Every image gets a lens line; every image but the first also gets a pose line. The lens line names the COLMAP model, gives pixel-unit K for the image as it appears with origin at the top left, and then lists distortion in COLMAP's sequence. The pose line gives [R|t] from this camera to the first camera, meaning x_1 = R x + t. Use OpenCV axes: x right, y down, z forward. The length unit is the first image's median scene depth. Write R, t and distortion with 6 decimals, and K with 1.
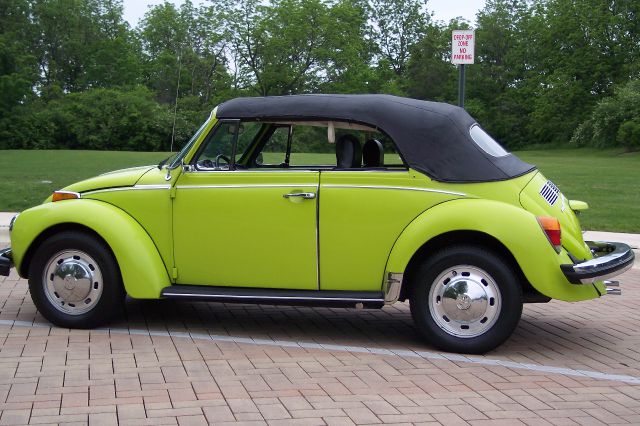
lens RADIAL K [[994.0, 0, 313.5], [0, 994.0, 250.7], [0, 0, 1]] dist [-0.051233, 0.000000]
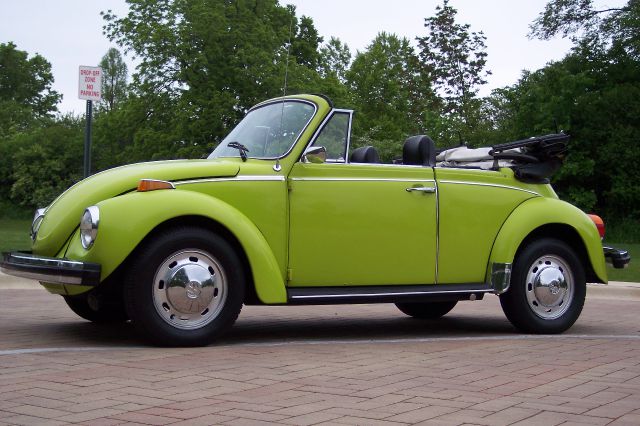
lens RADIAL K [[991.8, 0, 323.0], [0, 991.8, 238.4], [0, 0, 1]] dist [-0.086052, 0.000000]
pose [[0.721427, 0.006729, 0.692458, -0.739462], [0.056716, 0.996019, -0.068767, 0.053519], [-0.690164, 0.088884, 0.718174, 0.336124]]
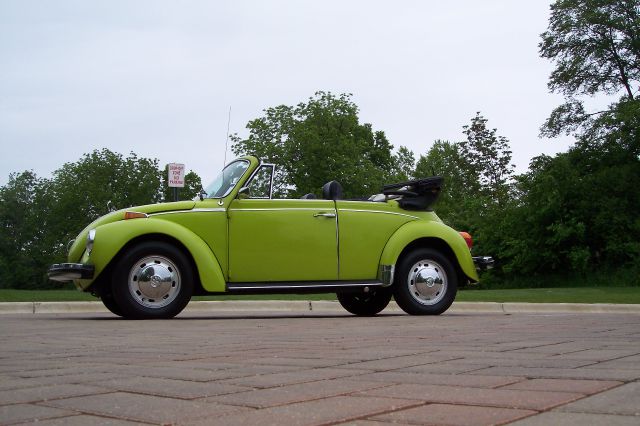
lens RADIAL K [[754.7, 0, 340.6], [0, 754.7, 226.6], [0, 0, 1]] dist [-0.126155, 0.000000]
pose [[0.787618, 0.044288, 0.614571, -0.647014], [0.082491, 0.980855, -0.176402, 0.151258], [-0.610617, 0.189634, 0.768886, 0.123408]]
